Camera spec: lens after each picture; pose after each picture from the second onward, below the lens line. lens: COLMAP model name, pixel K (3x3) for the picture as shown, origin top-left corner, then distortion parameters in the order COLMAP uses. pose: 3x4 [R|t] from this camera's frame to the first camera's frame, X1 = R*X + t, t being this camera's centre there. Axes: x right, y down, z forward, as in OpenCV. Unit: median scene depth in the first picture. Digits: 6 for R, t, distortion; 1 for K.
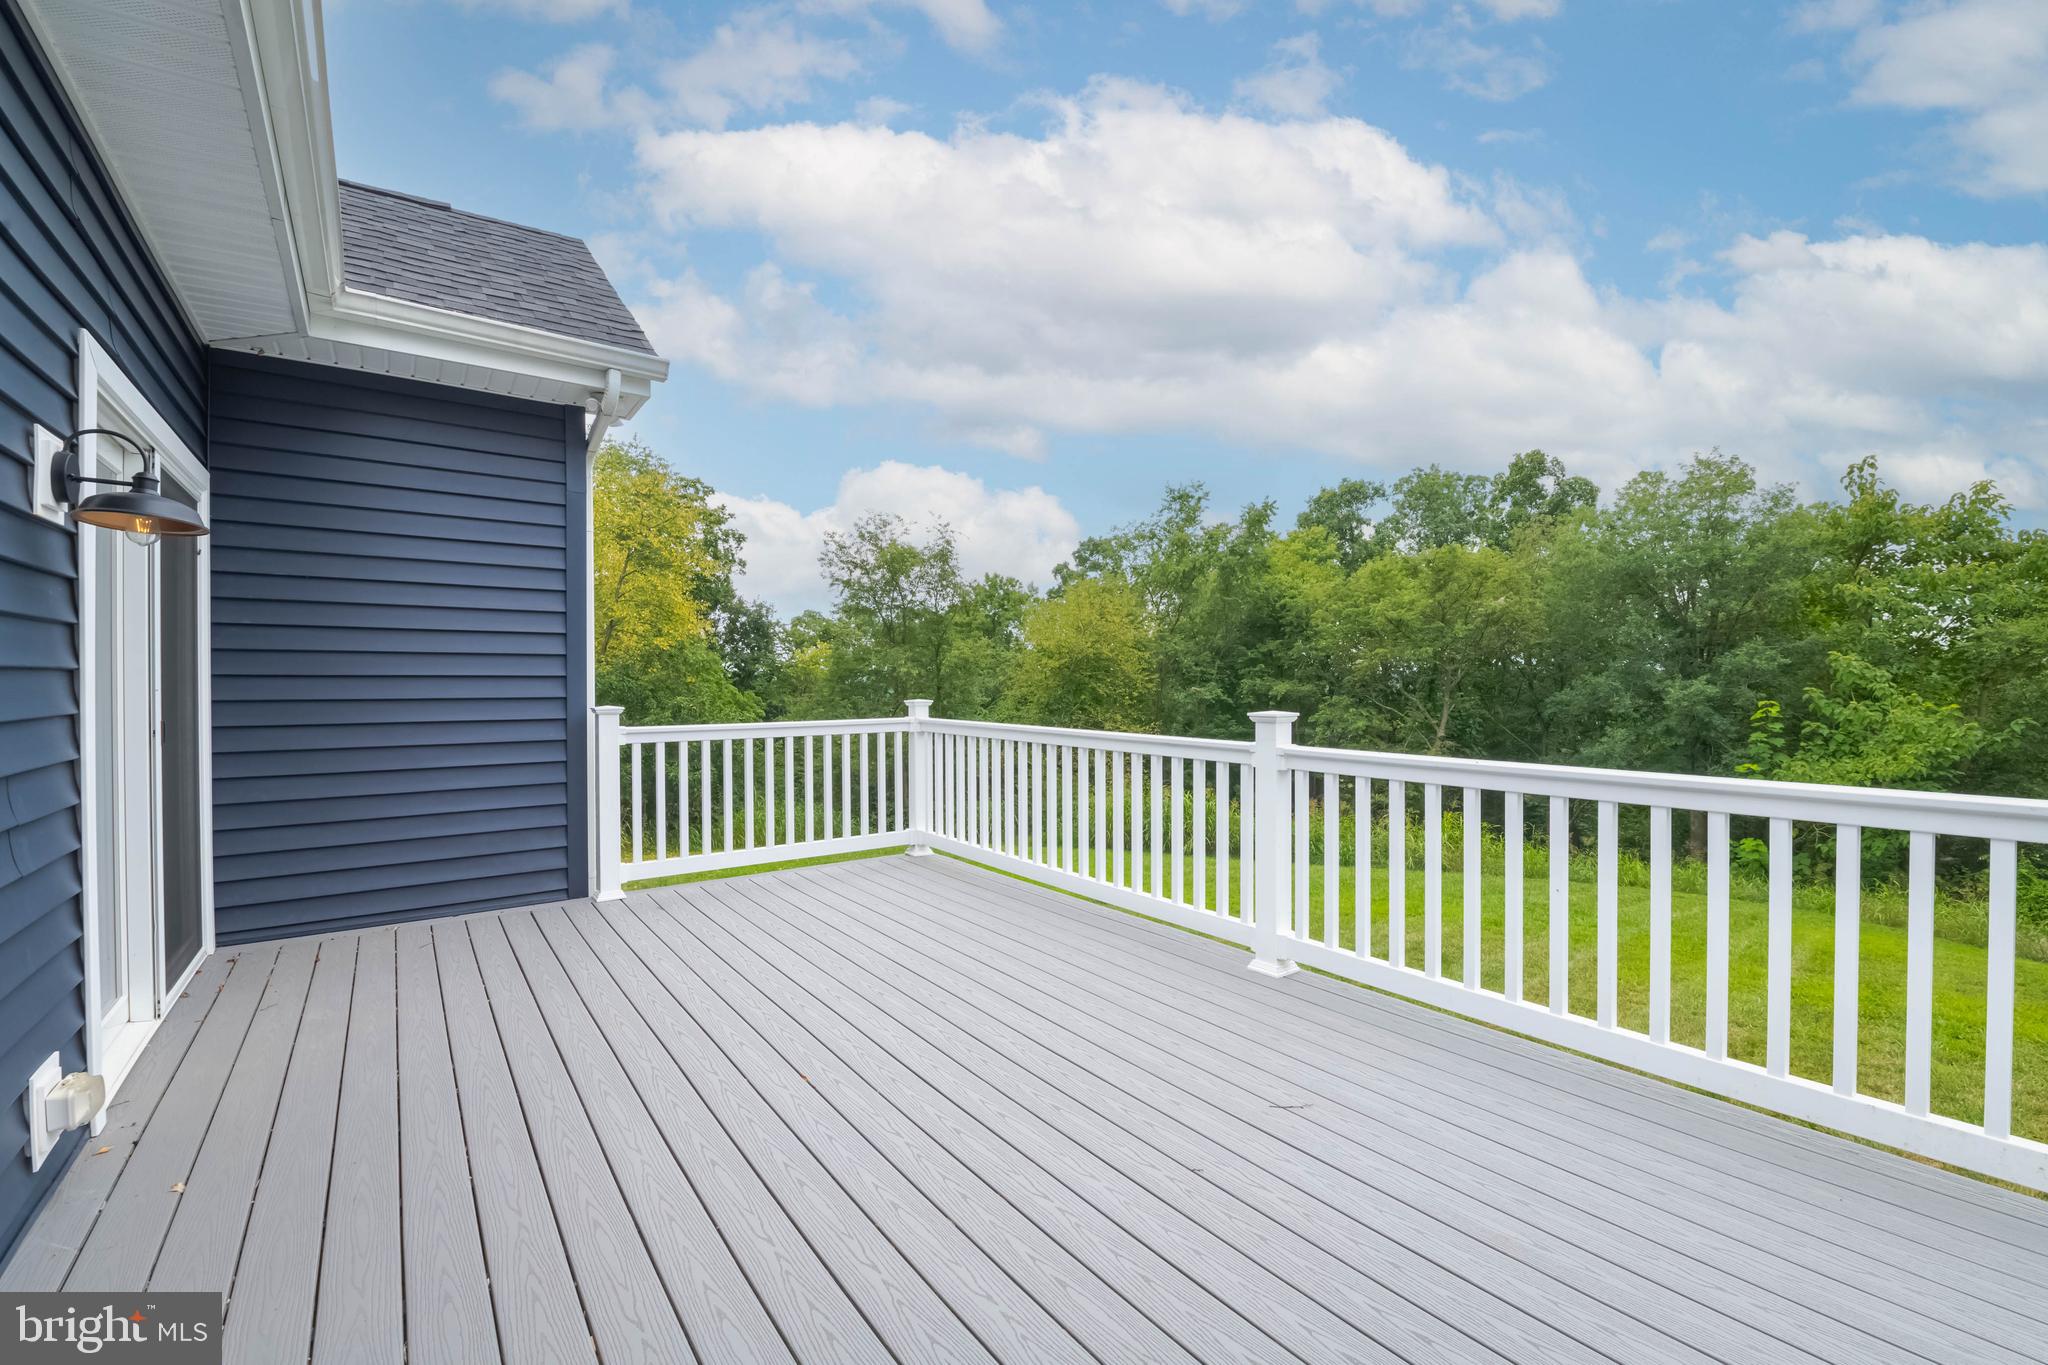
lens RADIAL K [[876.7, 0, 1034.1], [0, 876.7, 682.9], [0, 0, 1]] dist [0.000220, -0.009403]
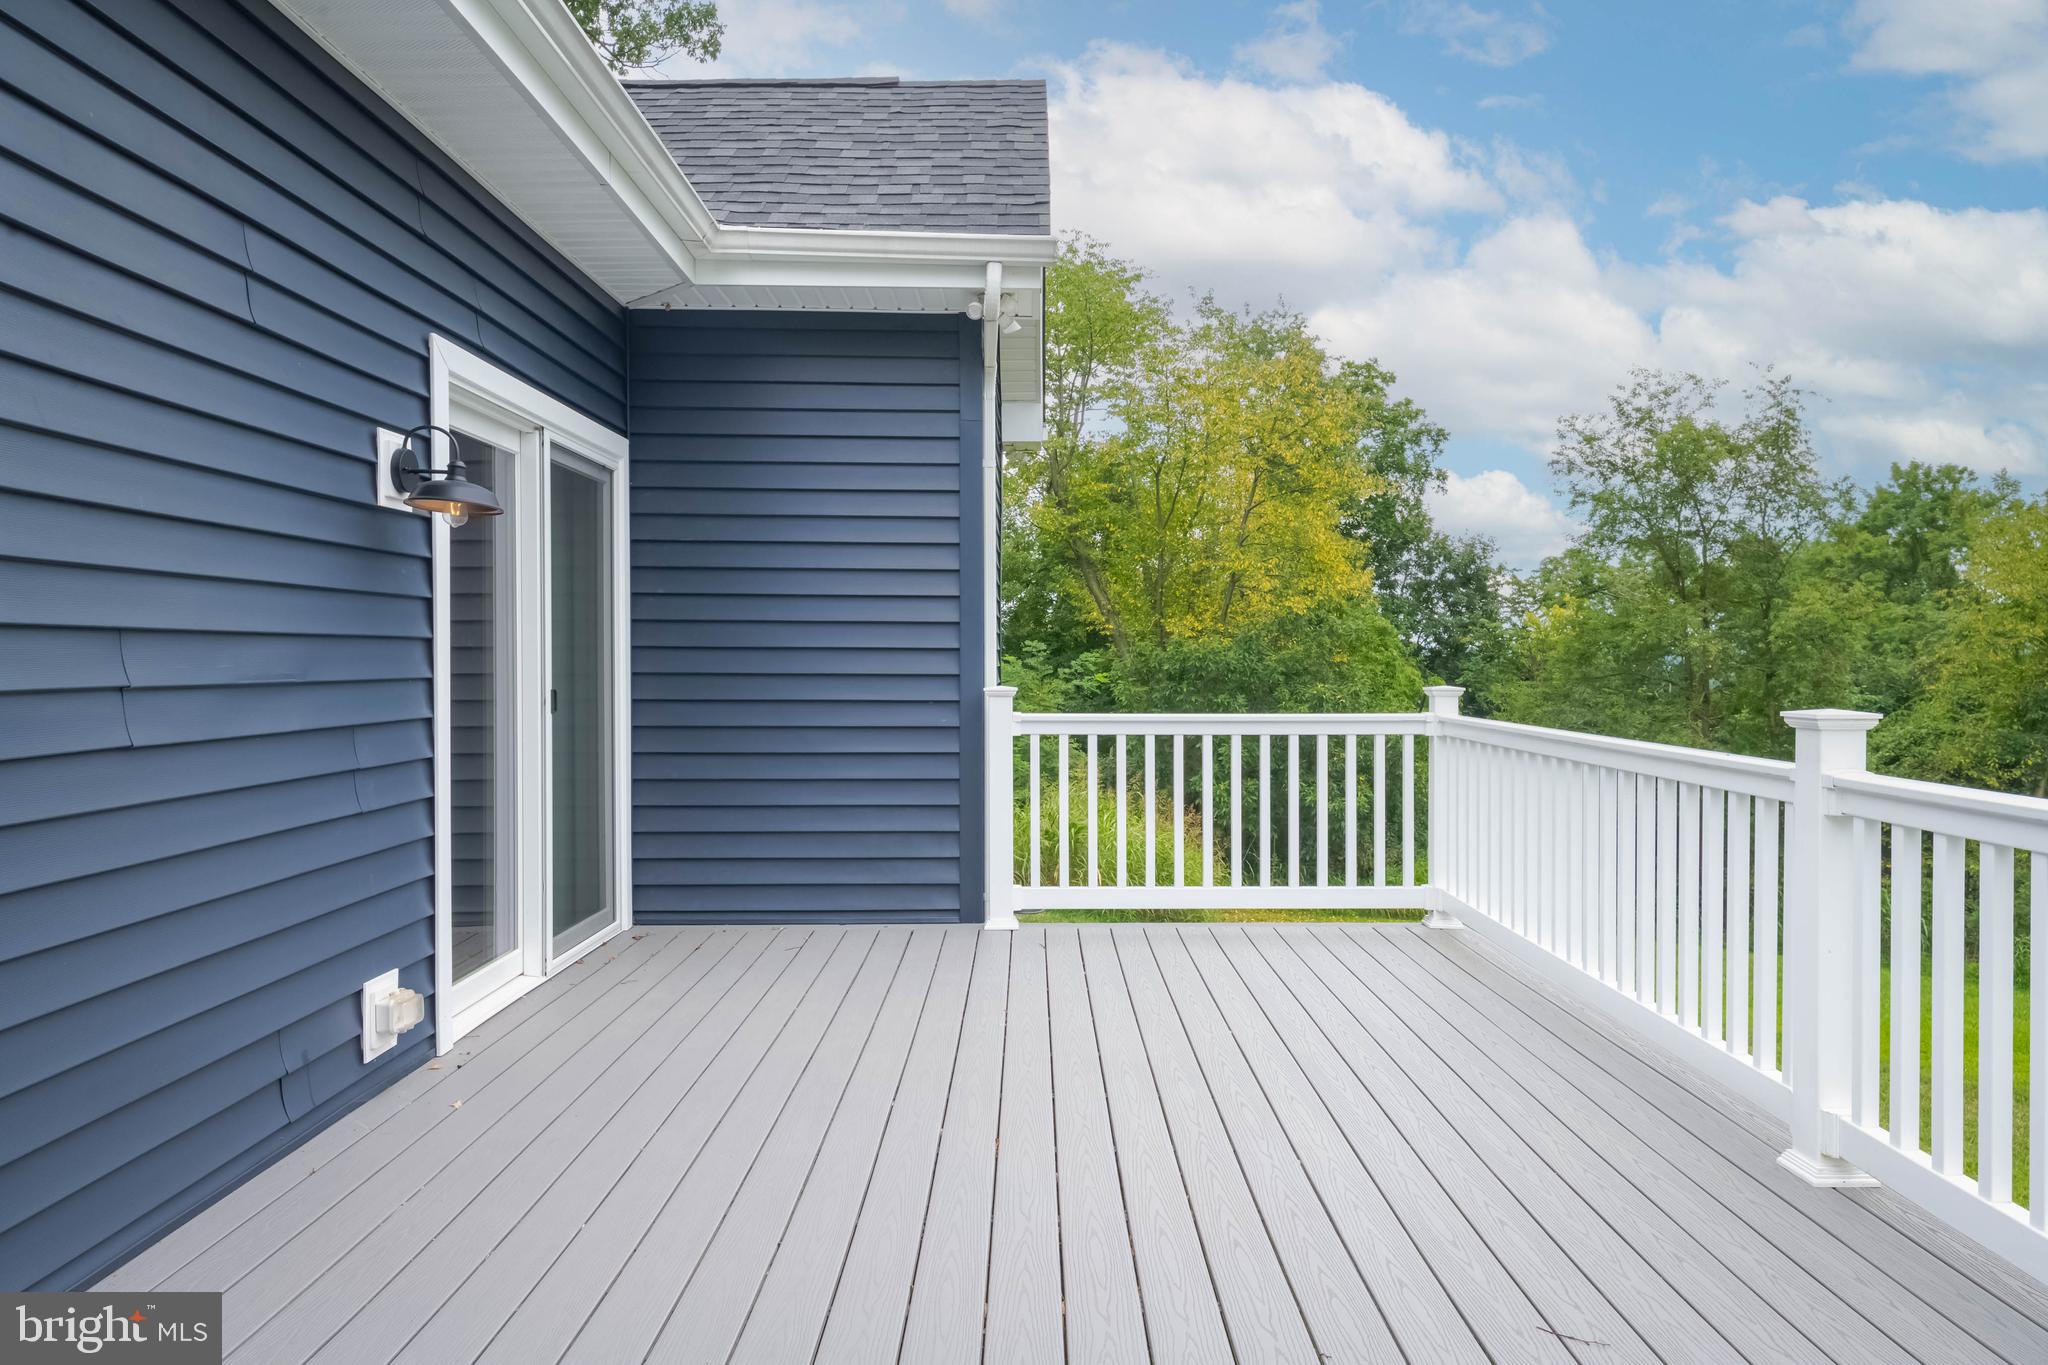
lens RADIAL K [[1420.2, 0, 1049.6], [0, 1420.2, 688.1], [0, 0, 1]] dist [0.018710, 0.001675]
pose [[0.808680, 0.016550, -0.588016, 0.304432], [-0.007711, 0.999817, 0.017536, 0.005140], [0.588198, -0.009647, 0.808659, -0.016553]]
